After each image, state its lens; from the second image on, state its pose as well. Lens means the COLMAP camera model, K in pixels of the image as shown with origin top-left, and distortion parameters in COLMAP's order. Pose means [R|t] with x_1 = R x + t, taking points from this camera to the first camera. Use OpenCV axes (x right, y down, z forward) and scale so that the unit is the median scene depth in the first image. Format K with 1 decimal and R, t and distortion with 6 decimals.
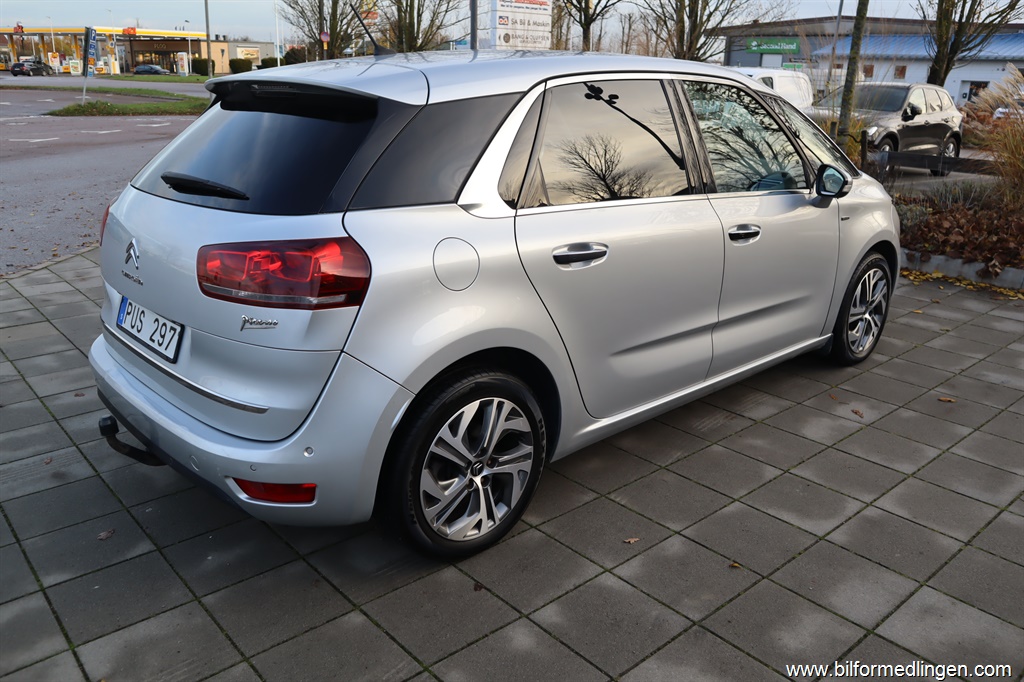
lens RADIAL K [[815.7, 0, 511.1], [0, 815.7, 342.1], [0, 0, 1]] dist [-0.080539, 0.067596]
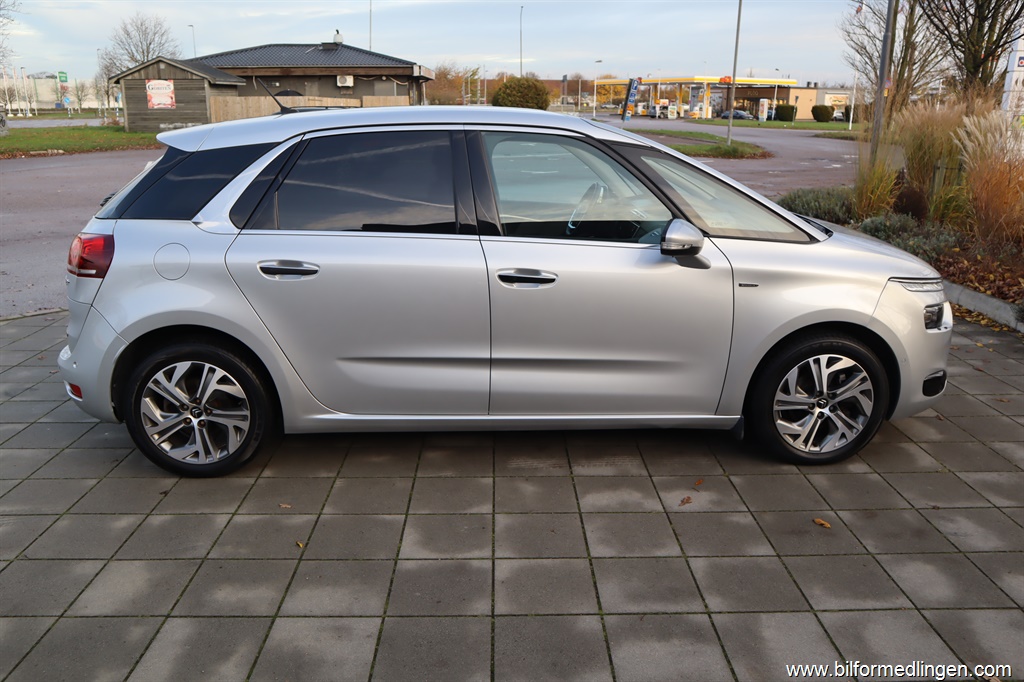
lens RADIAL K [[815.7, 0, 512.5], [0, 815.7, 346.2], [0, 0, 1]] dist [-0.080539, 0.067596]
pose [[0.763314, 0.166307, -0.624255, 0.967560], [-0.195783, 0.980405, 0.021793, -0.071936], [0.615647, 0.105583, 0.780917, 0.203480]]
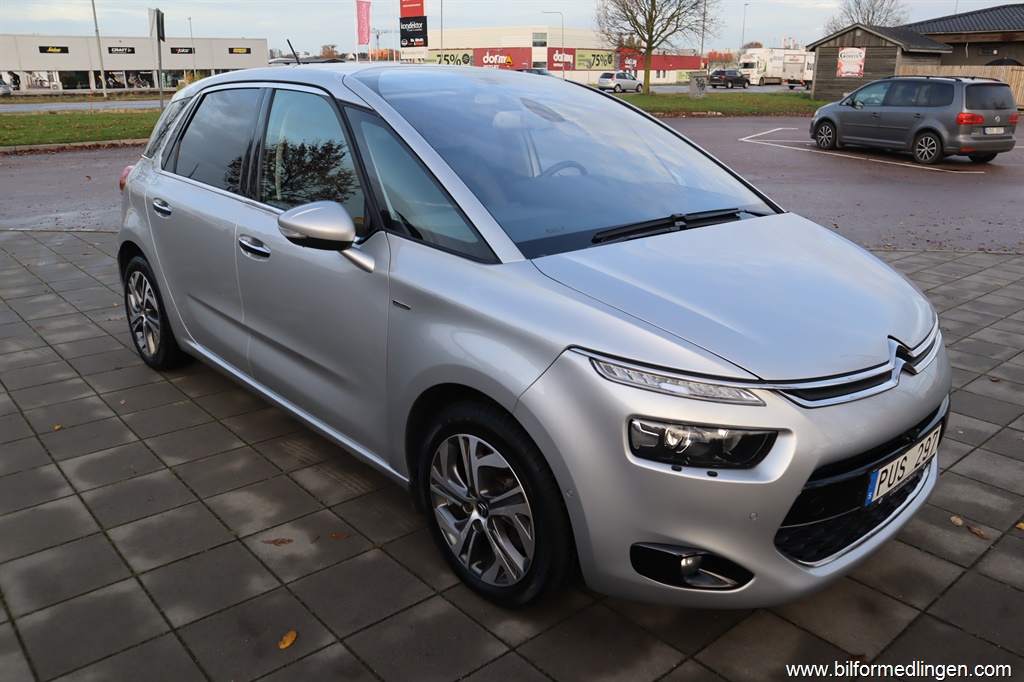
lens RADIAL K [[815.7, 0, 515.7], [0, 815.7, 338.1], [0, 0, 1]] dist [-0.080539, 0.067596]
pose [[-0.000327, 0.291460, -0.956583, 1.281117], [-0.324030, 0.904941, 0.275836, -0.416290], [0.946047, 0.310052, 0.094146, 1.282392]]
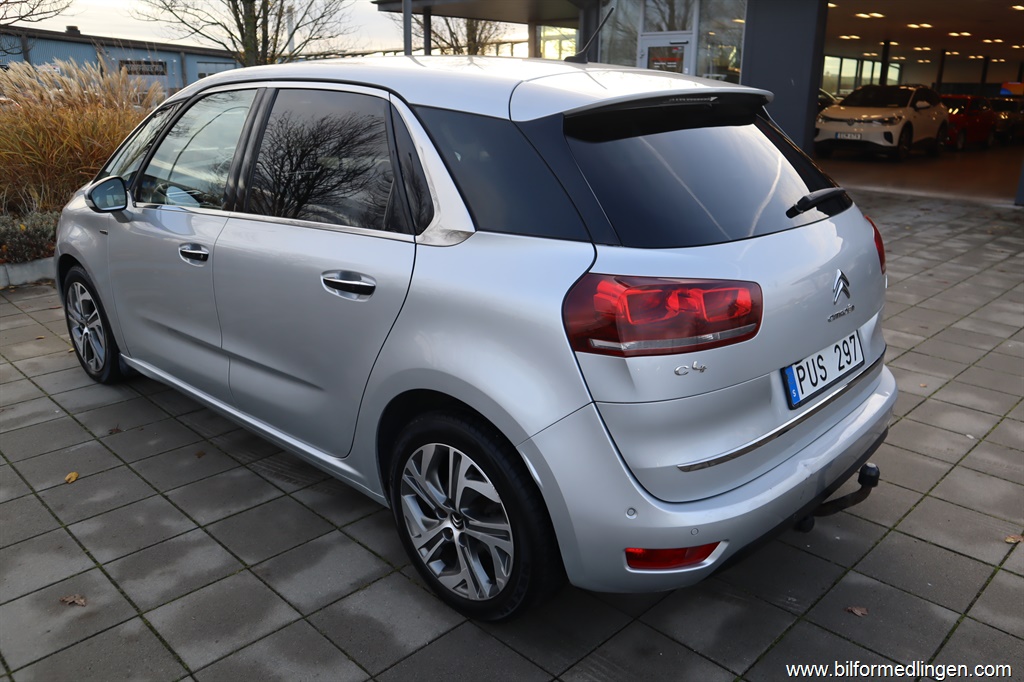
lens RADIAL K [[815.7, 0, 515.4], [0, 815.7, 337.7], [0, 0, 1]] dist [-0.080539, 0.067596]
pose [[-0.070385, -0.316906, 0.945842, -1.045785], [0.310160, 0.894241, 0.322698, -0.368748], [-0.948075, 0.316075, 0.035351, 1.055303]]
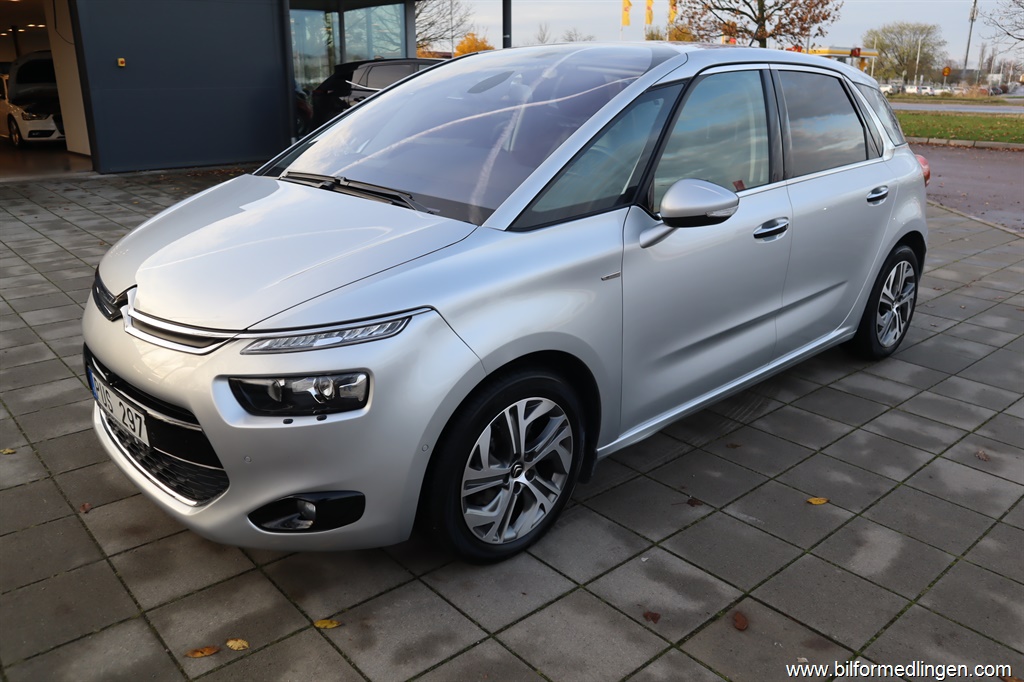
lens RADIAL K [[815.7, 0, 515.5], [0, 815.7, 336.6], [0, 0, 1]] dist [-0.080539, 0.067596]
pose [[-0.999610, -0.022502, -0.016526, 0.252333], [-0.027917, 0.800537, 0.598632, -0.750189], [-0.000241, 0.598860, -0.800853, 2.298296]]
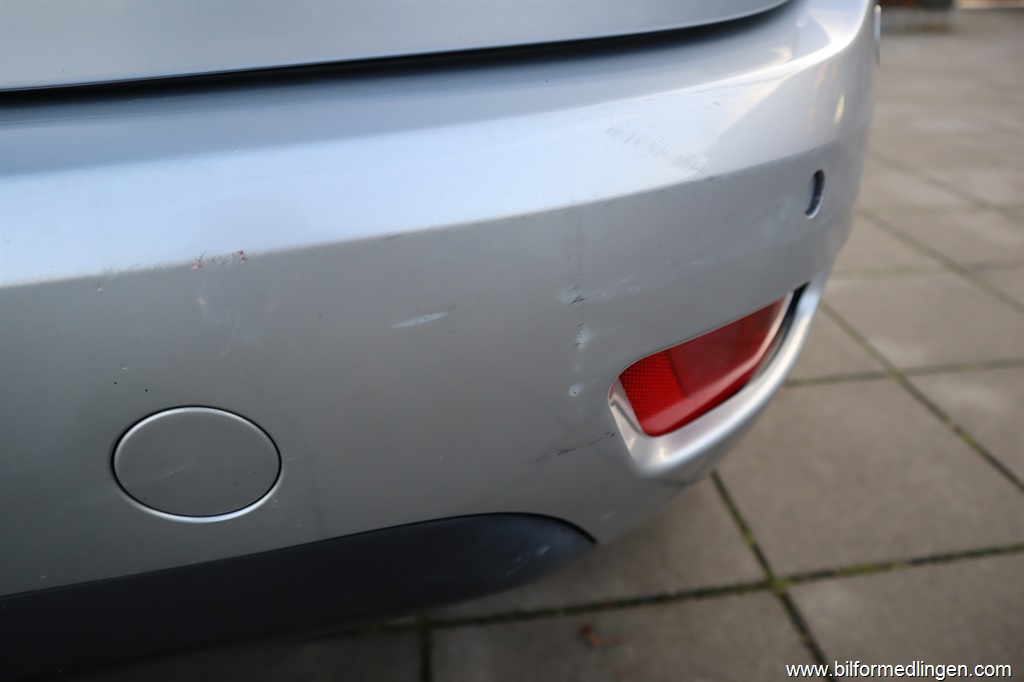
lens RADIAL K [[703.3, 0, 508.8], [0, 703.3, 339.7], [0, 0, 1]] dist [-0.095934, 0.044086]
pose [[0.574607, -0.411002, 0.707746, -0.306575], [0.287970, 0.910994, 0.295234, 0.091053], [-0.766094, 0.034166, 0.641820, 0.673004]]
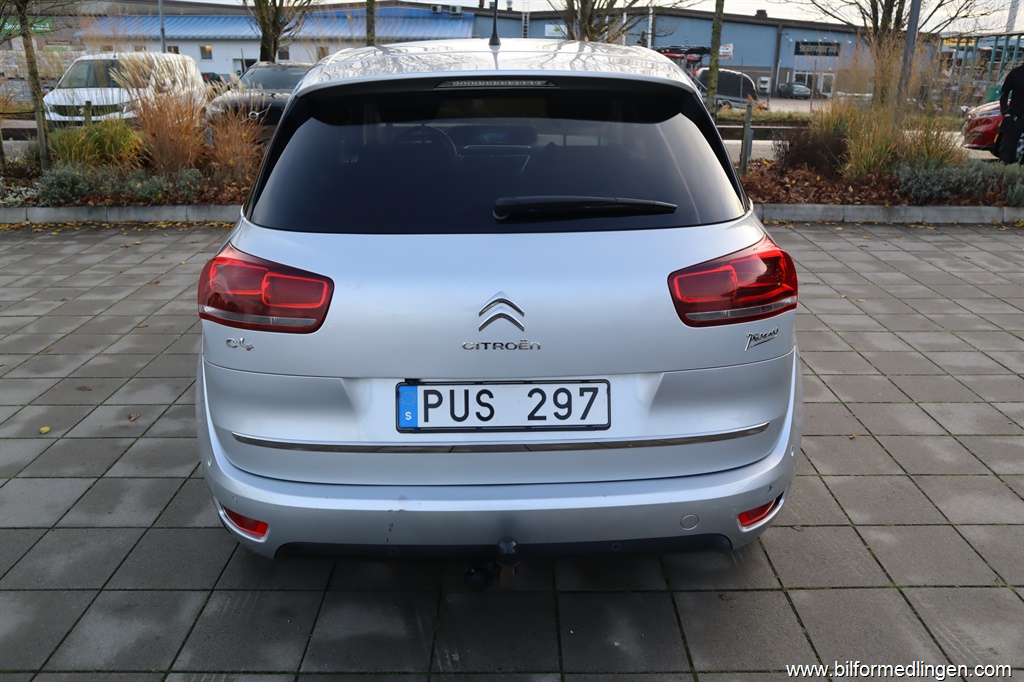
lens RADIAL K [[815.7, 0, 512.4], [0, 815.7, 343.9], [0, 0, 1]] dist [-0.080539, 0.067596]
pose [[0.661576, -0.262318, 0.702500, -0.789240], [0.245789, 0.960922, 0.127343, -0.139616], [-0.708452, 0.088420, 0.700198, 0.373543]]
